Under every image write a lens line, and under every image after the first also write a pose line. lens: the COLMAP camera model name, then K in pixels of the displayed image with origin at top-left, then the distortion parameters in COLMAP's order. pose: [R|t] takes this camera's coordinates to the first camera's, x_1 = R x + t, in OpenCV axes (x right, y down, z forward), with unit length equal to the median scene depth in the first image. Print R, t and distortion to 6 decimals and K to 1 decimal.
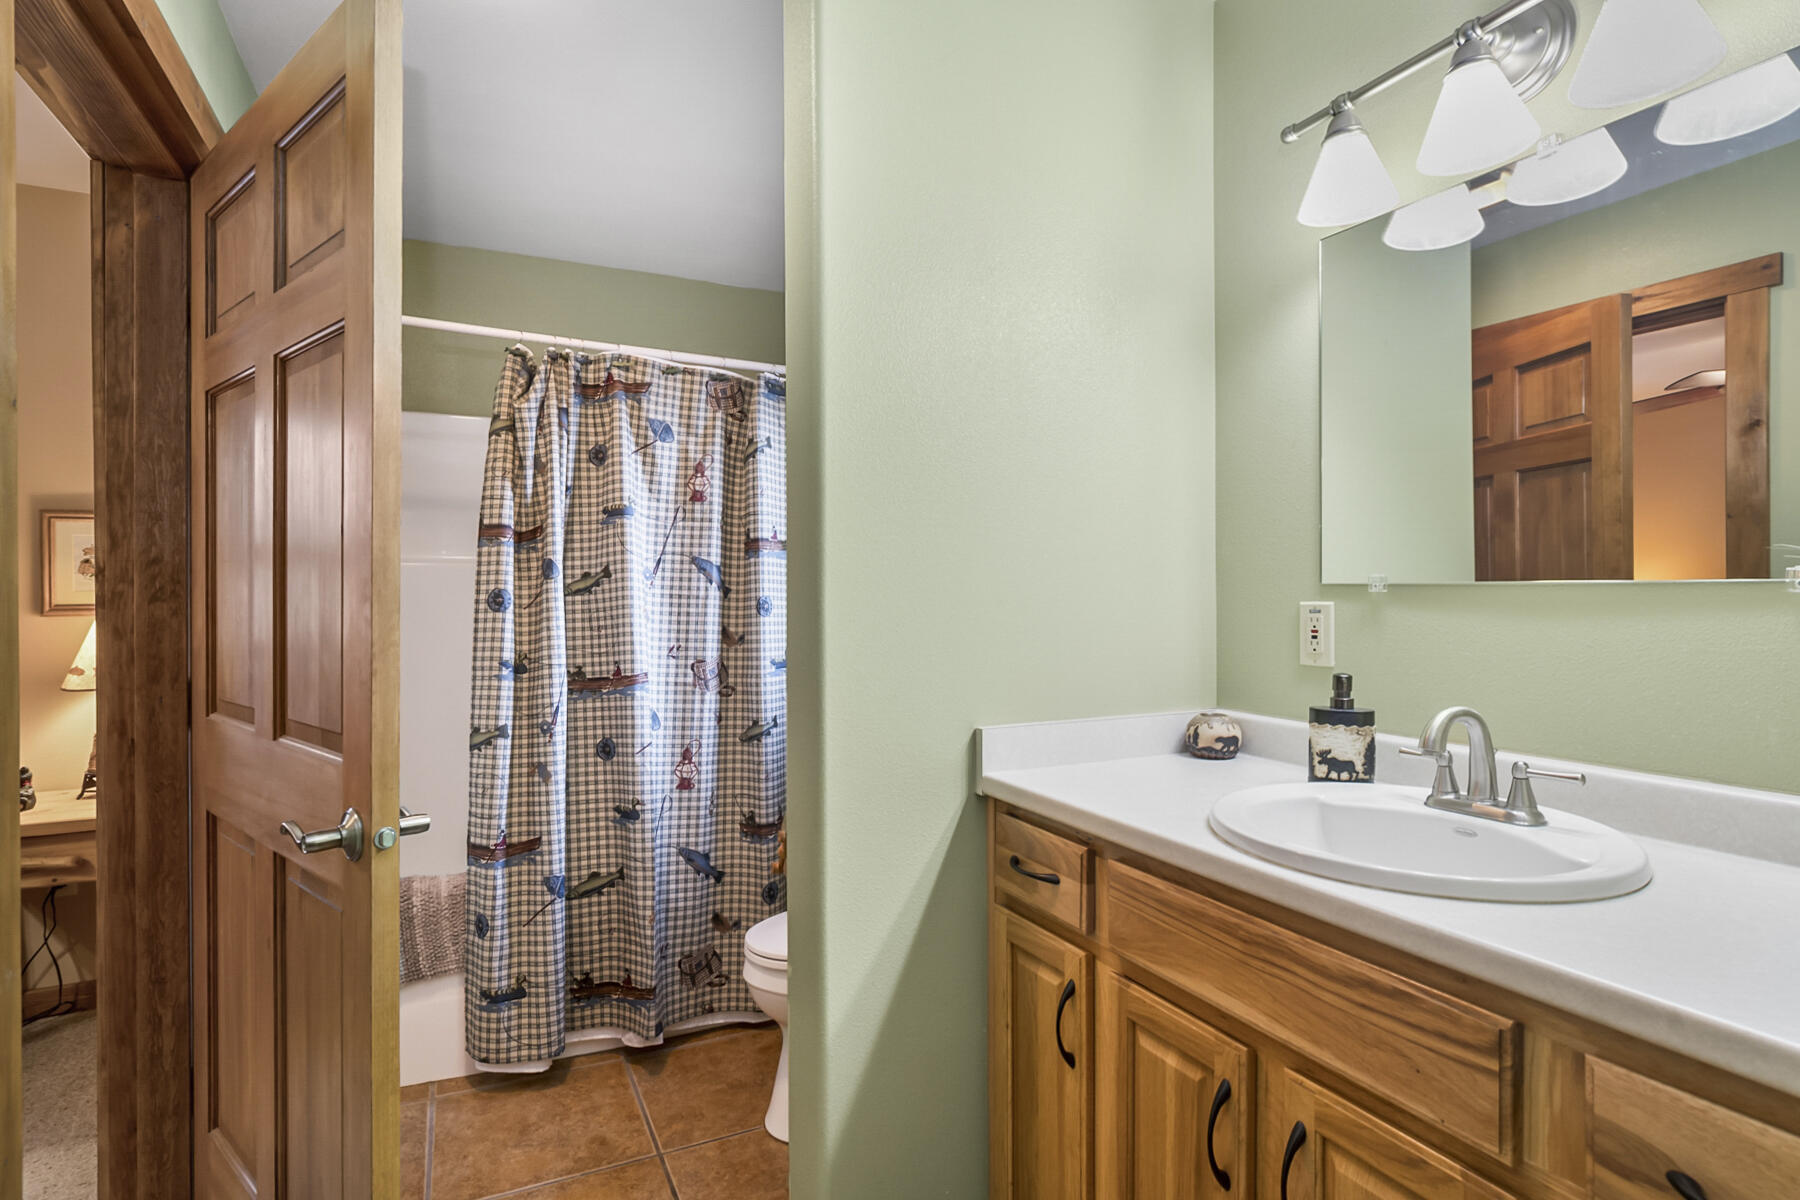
lens RADIAL K [[911.2, 0, 900.4], [0, 911.2, 600.2], [0, 0, 1]] dist [-0.023790, 0.011858]
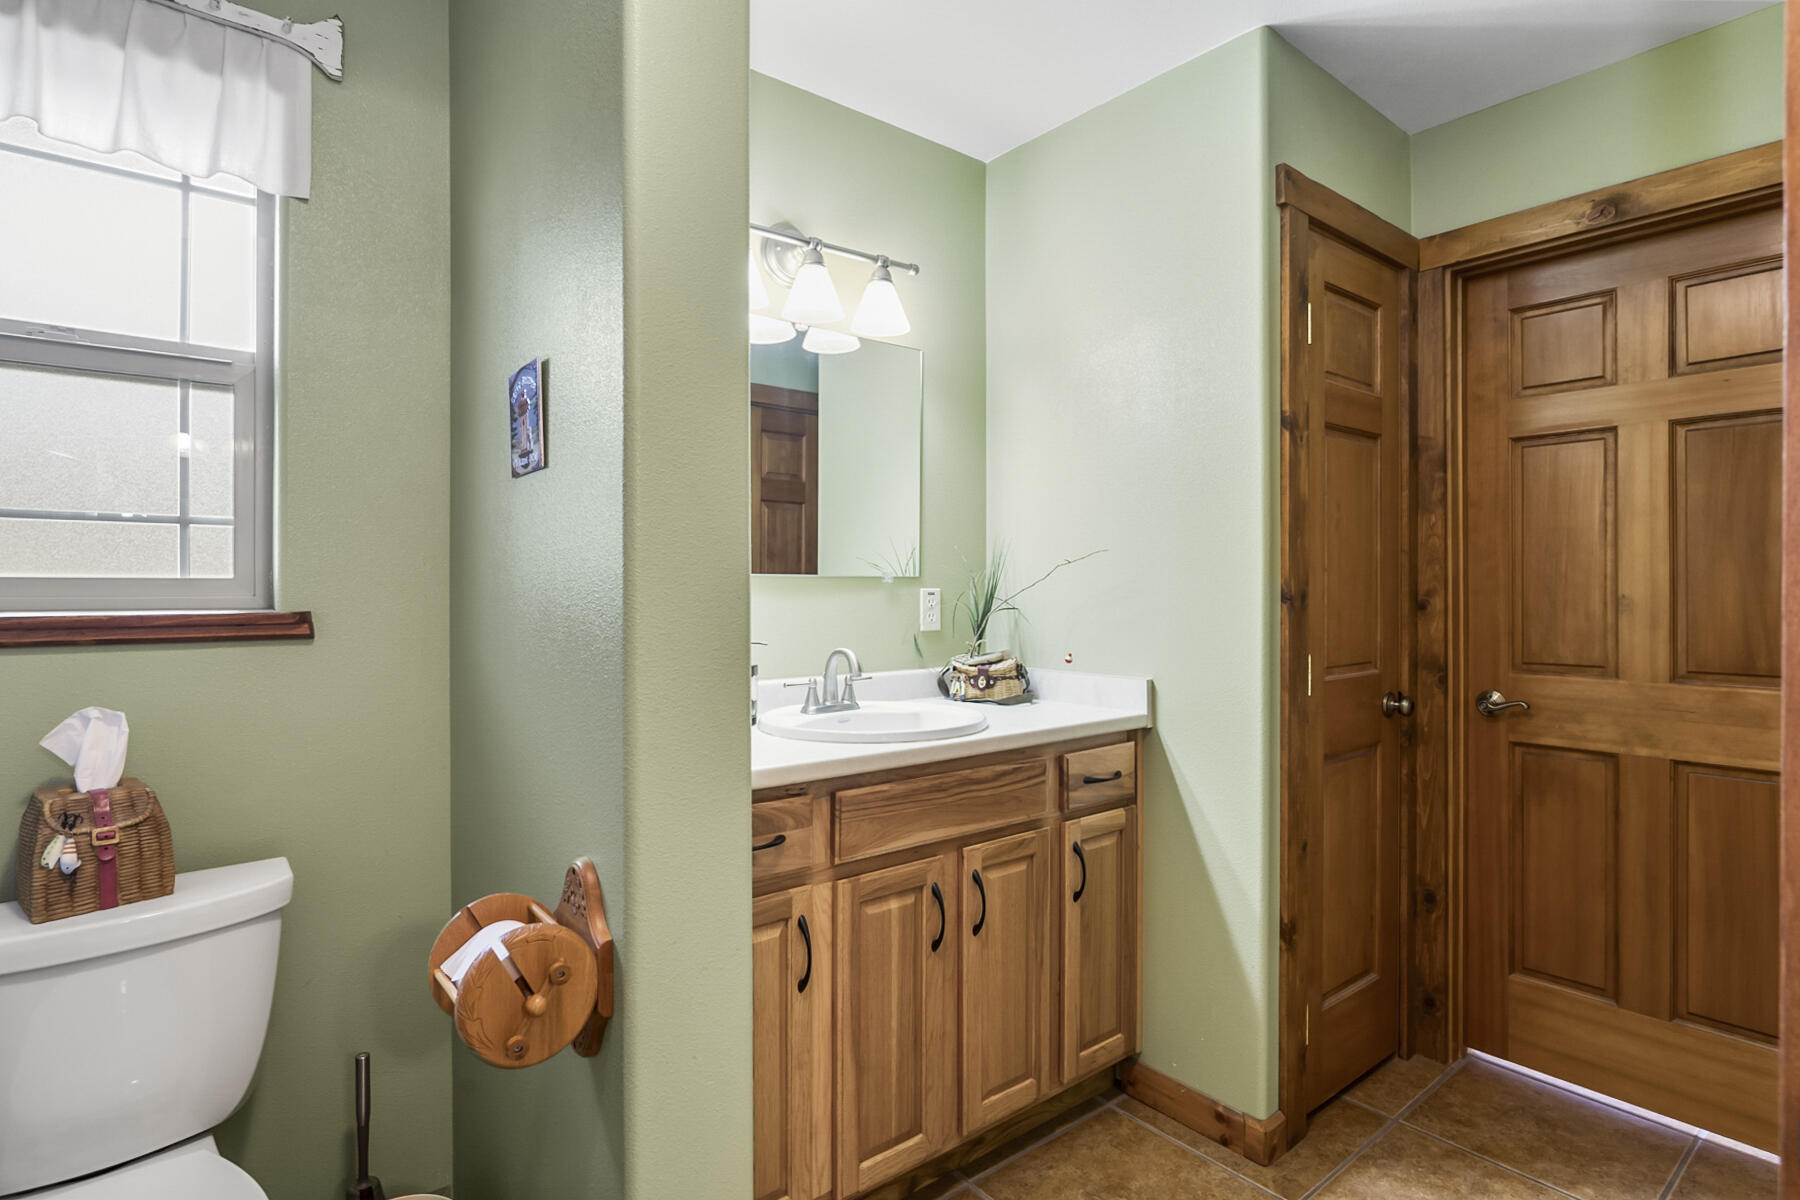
lens RADIAL K [[911.2, 0, 898.6], [0, 911.2, 592.2], [0, 0, 1]] dist [-0.023790, 0.011858]
pose [[-0.230538, -0.006305, 0.973043, -1.088772], [-0.002036, 0.999980, 0.005997, 0.003373], [-0.973061, -0.000599, -0.230546, 1.306930]]
